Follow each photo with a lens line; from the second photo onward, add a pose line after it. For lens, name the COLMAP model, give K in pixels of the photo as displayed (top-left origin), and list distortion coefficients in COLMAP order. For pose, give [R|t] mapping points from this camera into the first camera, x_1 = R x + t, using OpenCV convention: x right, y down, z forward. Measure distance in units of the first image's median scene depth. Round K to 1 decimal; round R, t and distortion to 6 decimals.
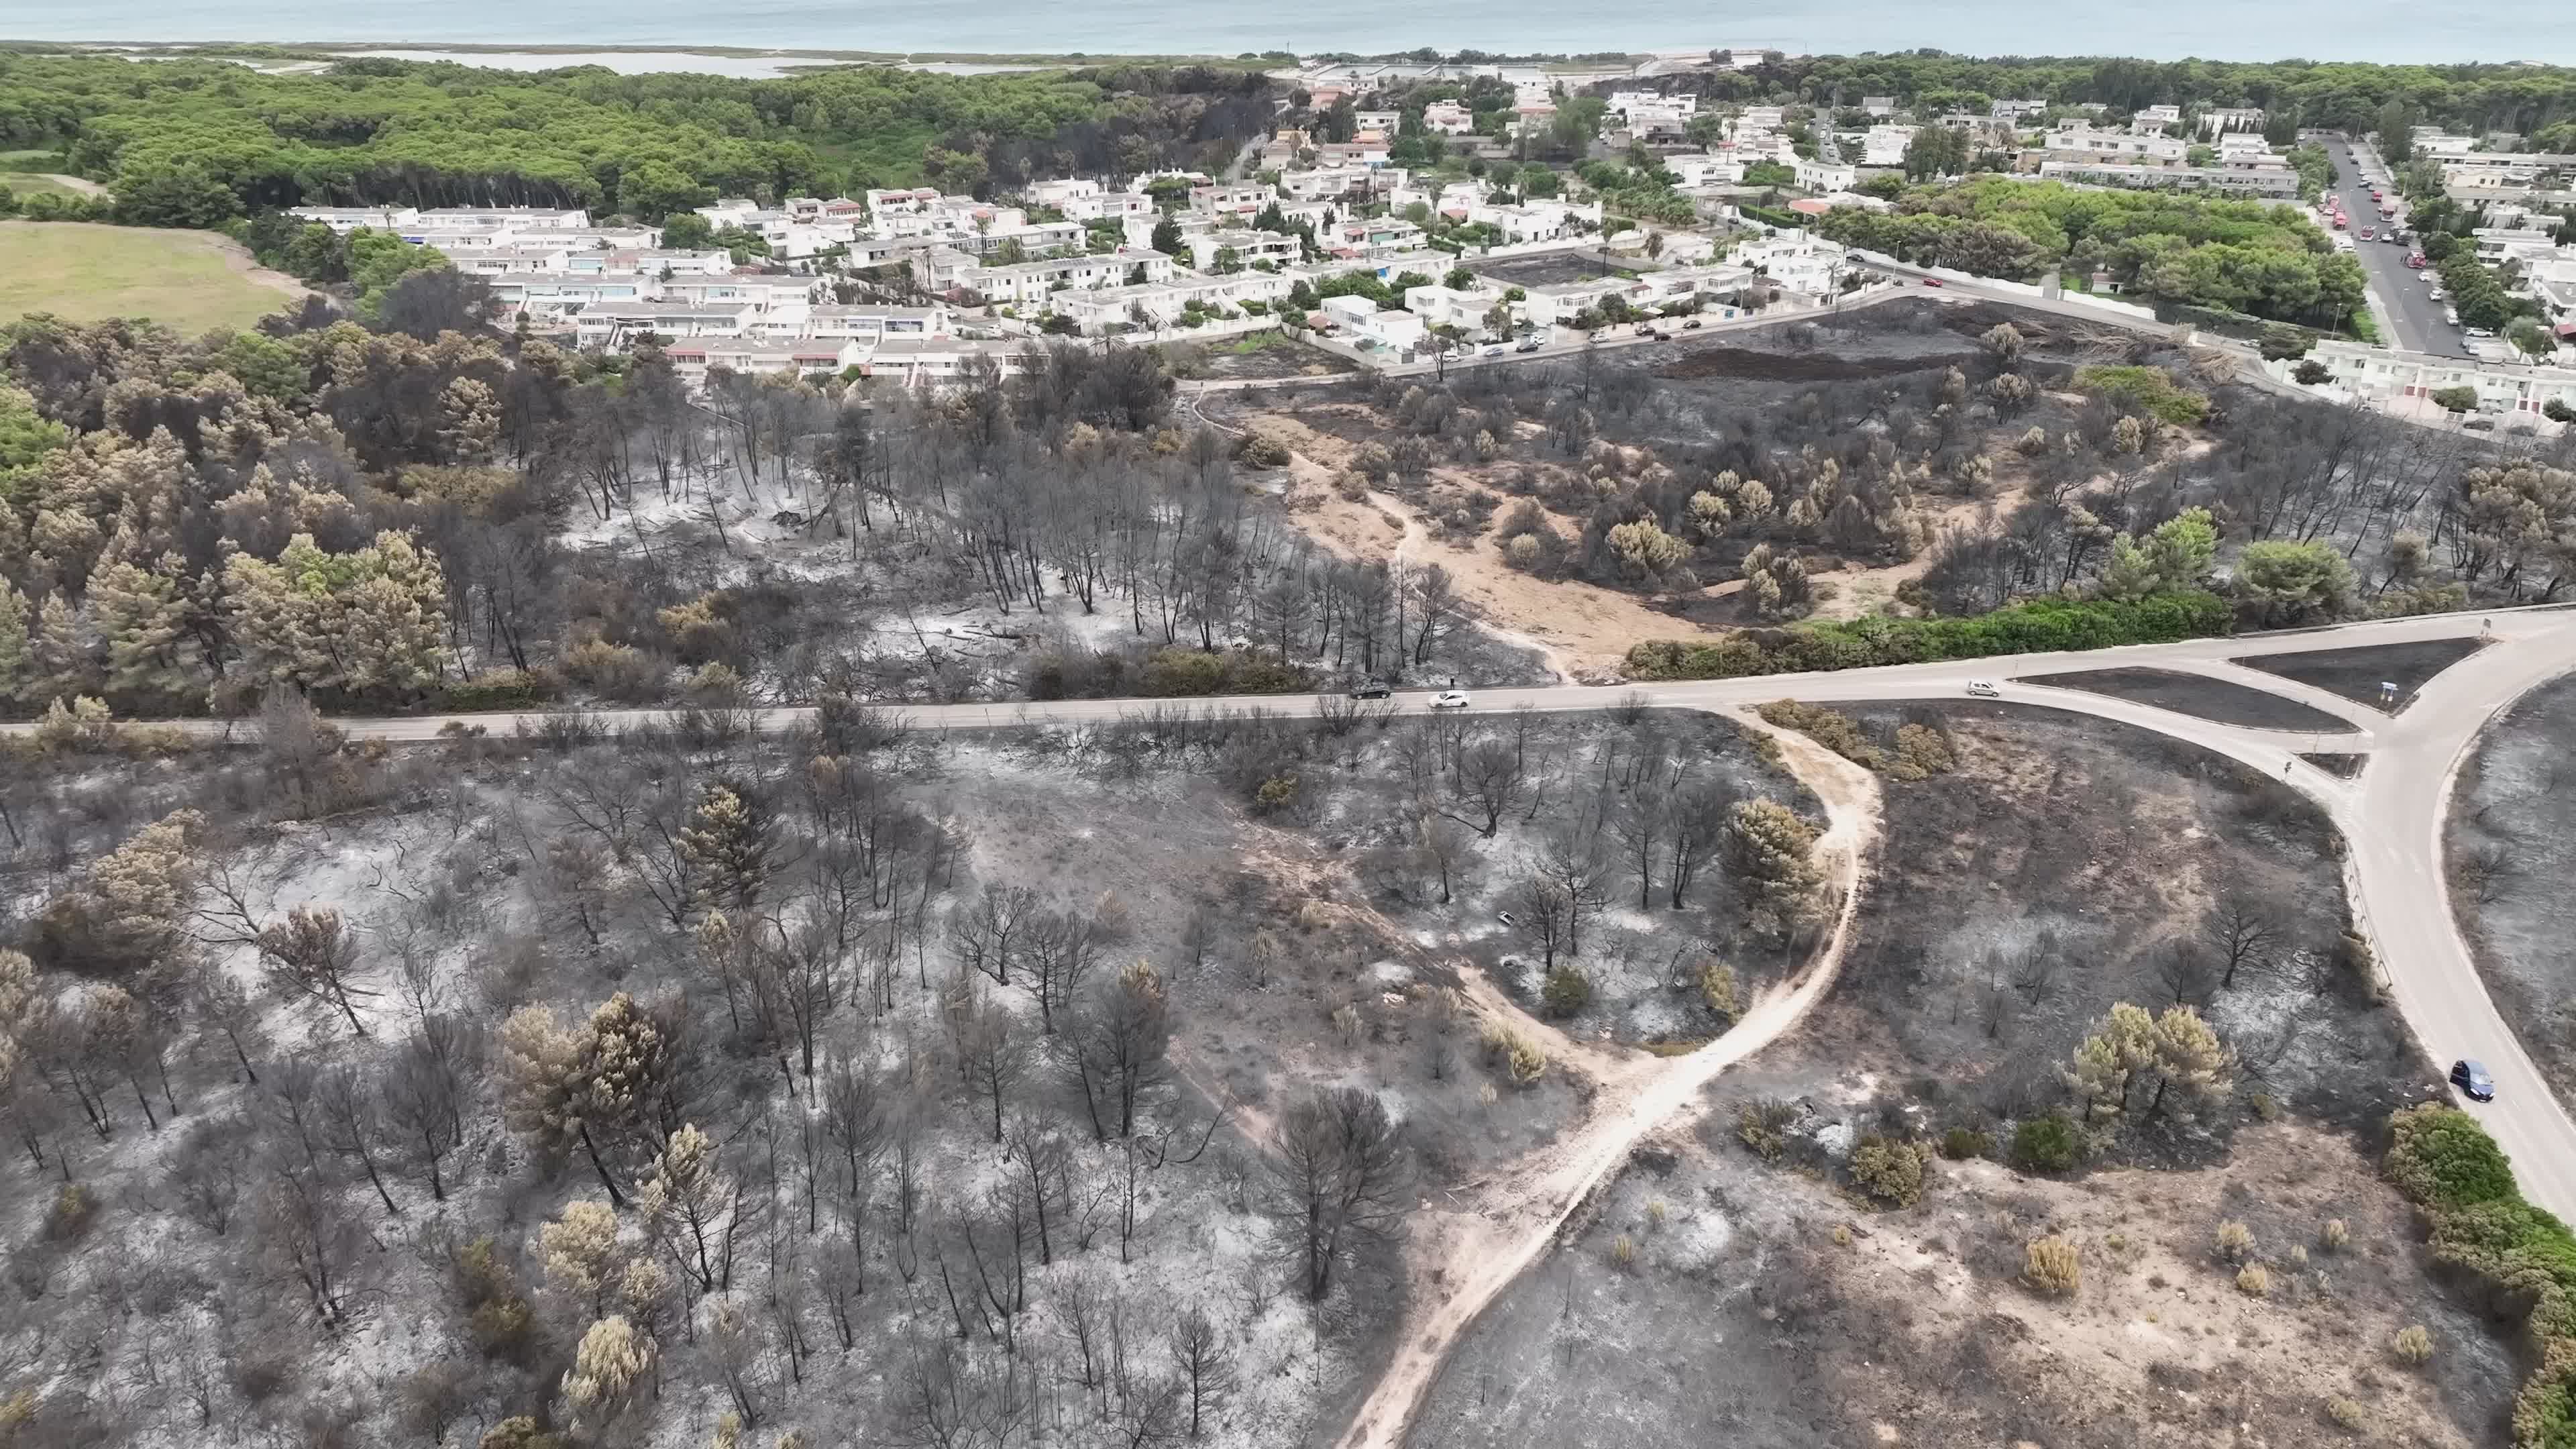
lens RADIAL K [[1797.0, 0, 1288.0], [0, 1797.0, 724.5], [0, 0, 1]] dist [0.006140, -0.008459]
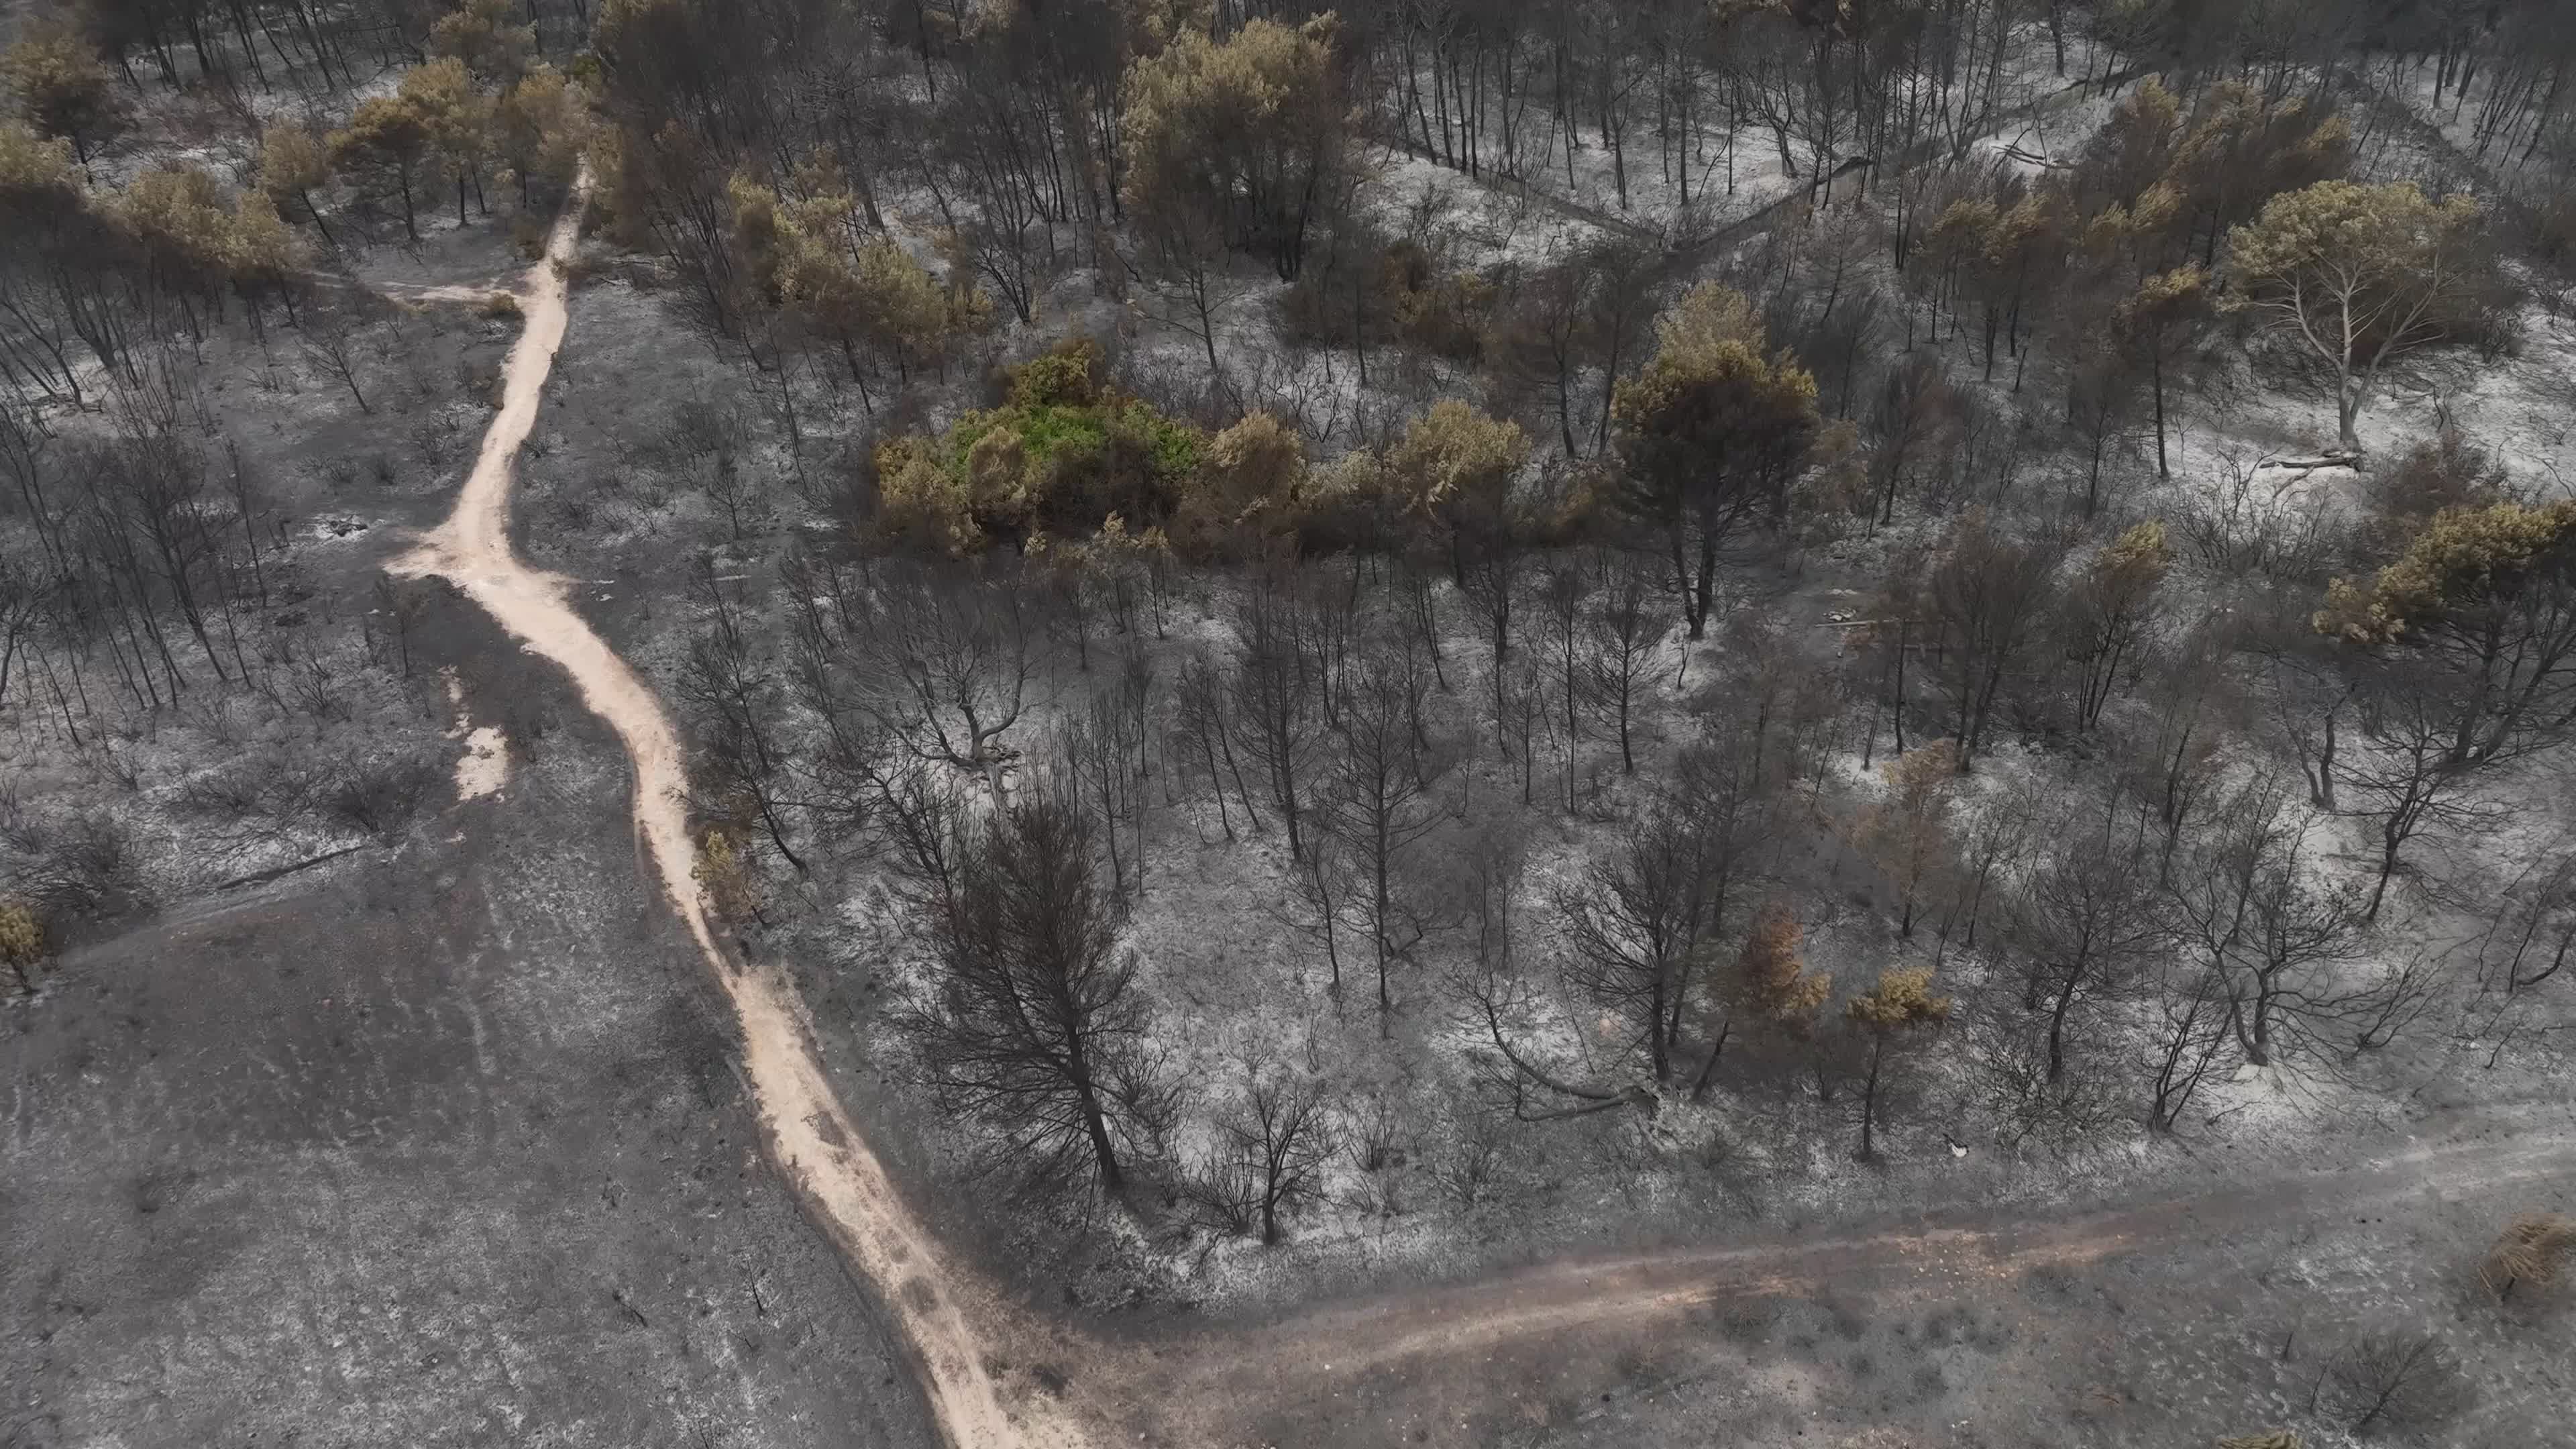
lens RADIAL K [[1813.4, 0, 1288.0], [0, 1813.4, 724.5], [0, 0, 1]] dist [-0.009971, 0.024030]
pose [[-0.435457, 0.524439, -0.731670, 0.320283], [-0.374287, 0.633717, 0.676988, -0.175249], [0.818710, 0.568654, -0.079666, 0.957600]]
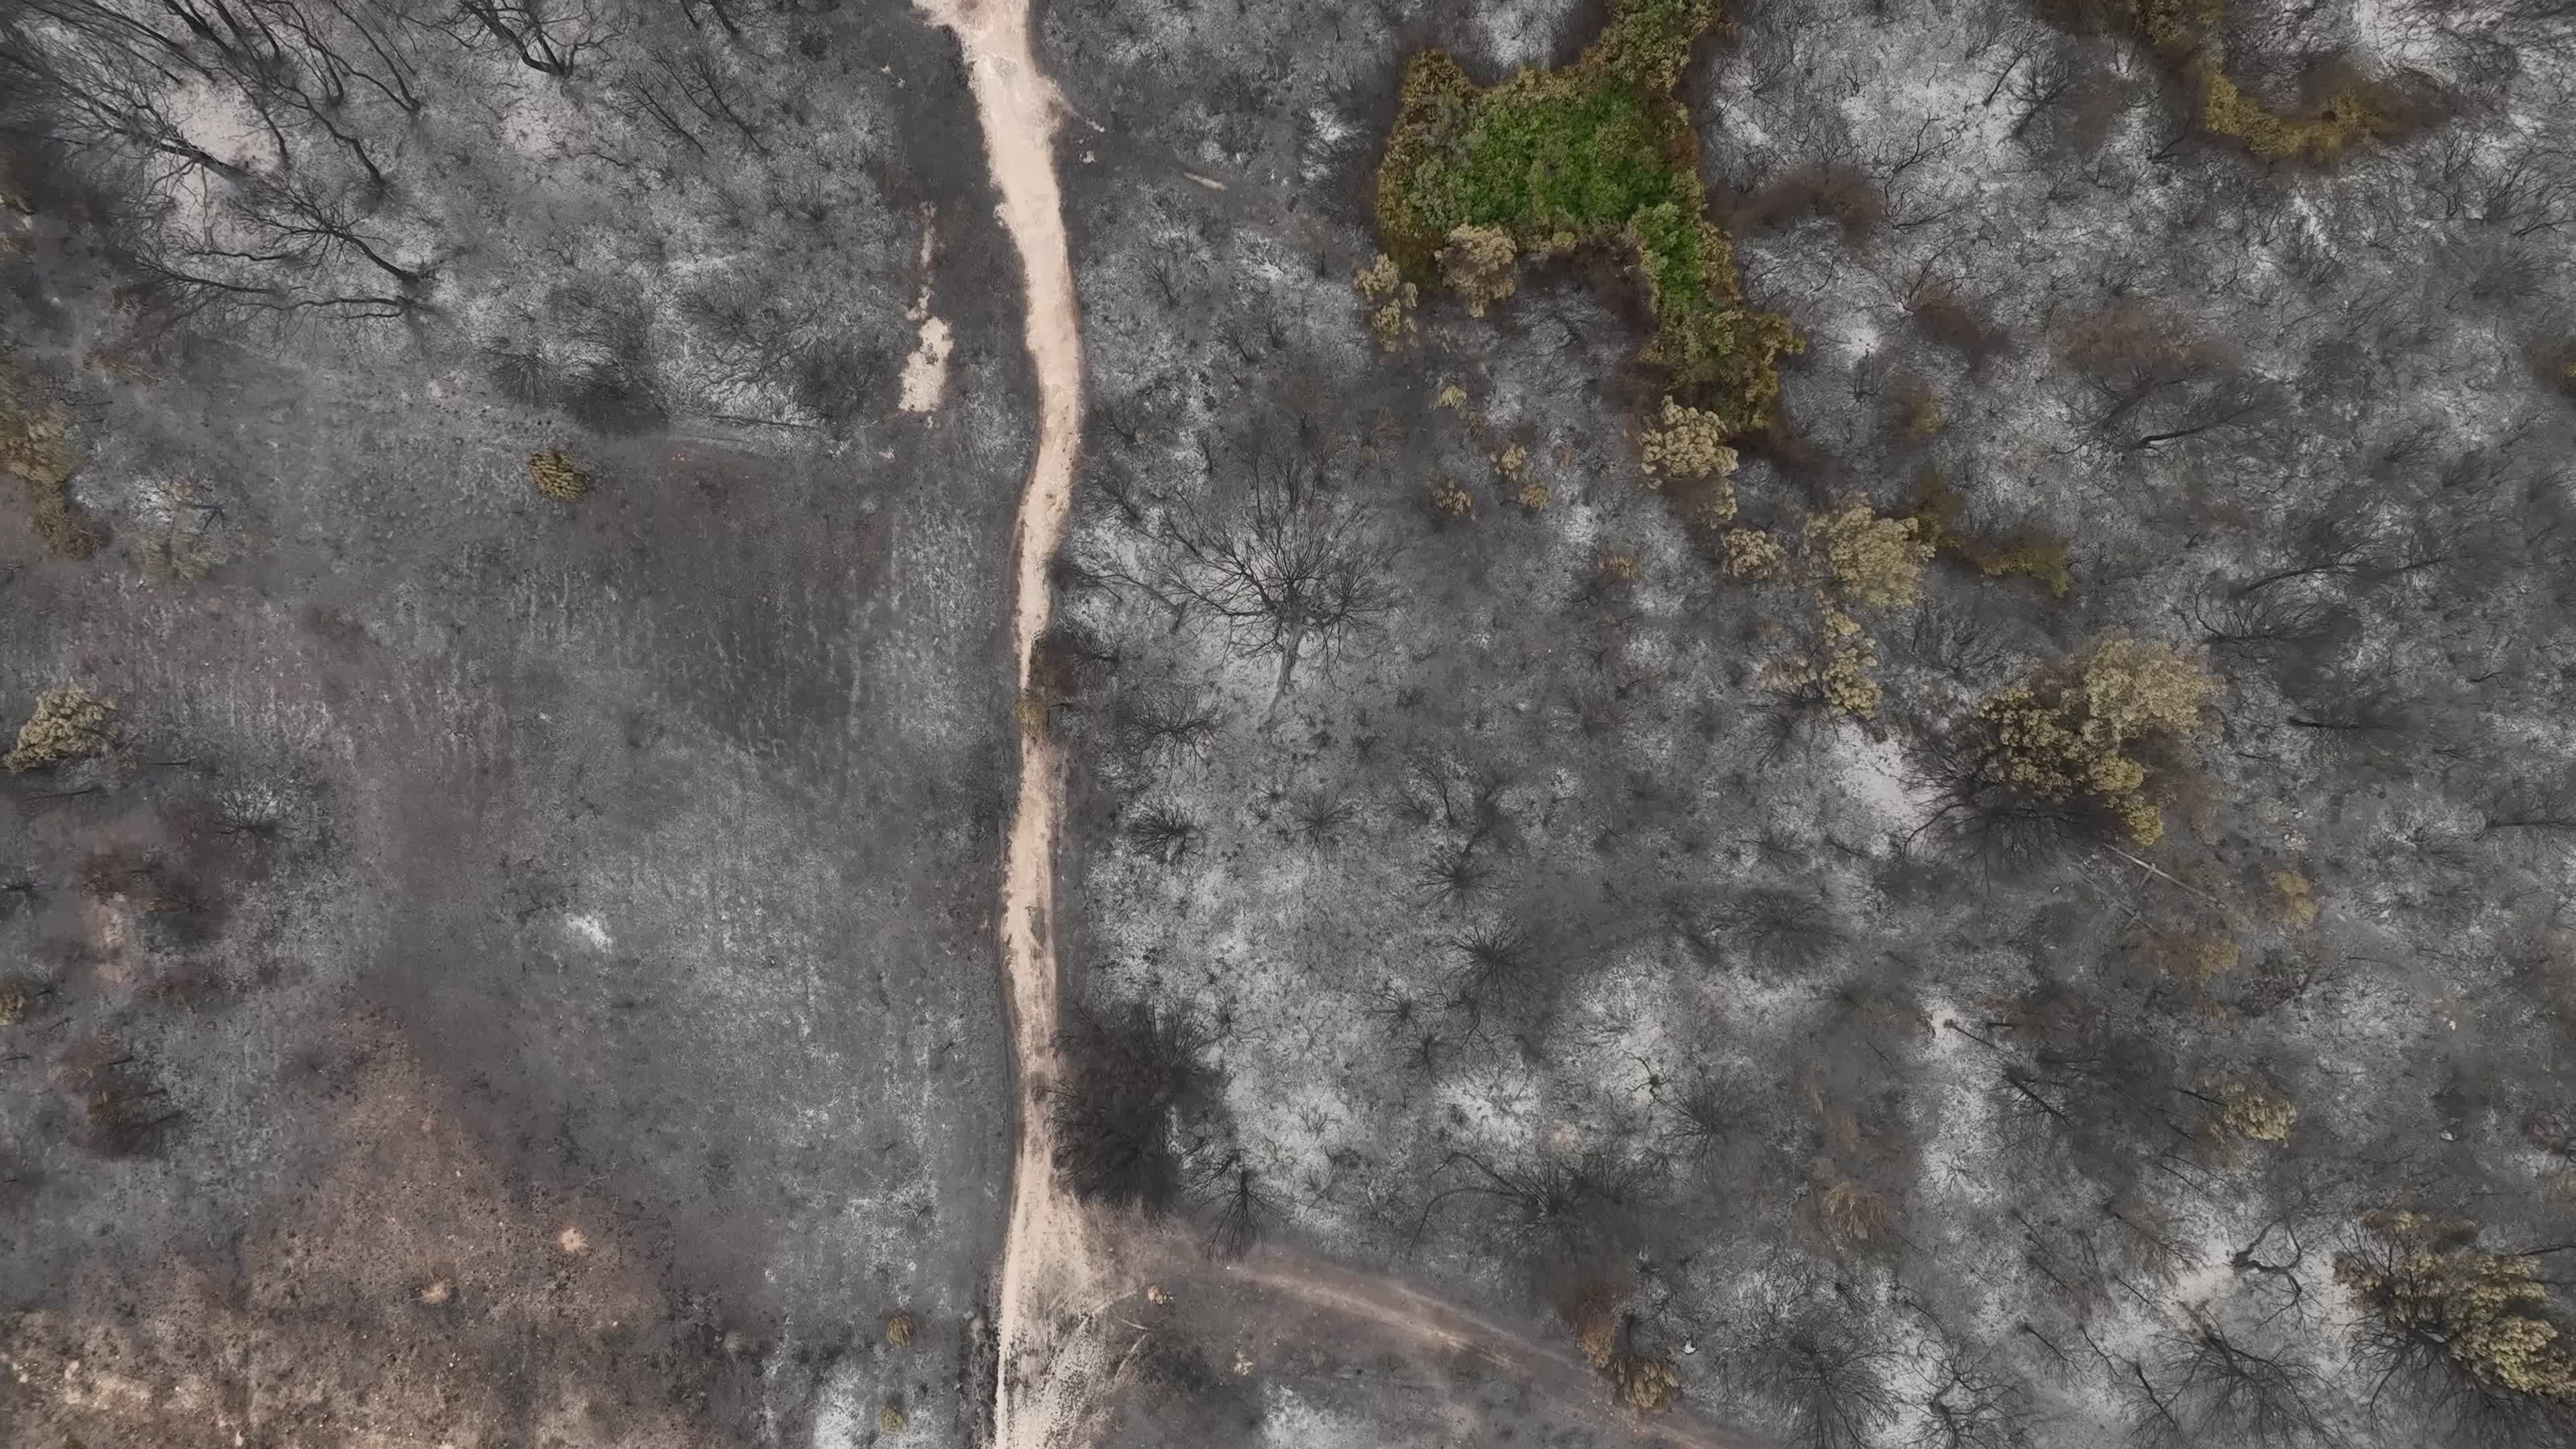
lens RADIAL K [[1796.7, 0, 1280.6], [0, 1796.7, 723.8], [0, 0, 1]] dist [0.000786, 0.009266]
pose [[-0.845284, 0.534292, 0.005230, -0.112203], [-0.220251, -0.357335, 0.907635, -0.387127], [0.486811, 0.766057, 0.419728, 0.507774]]
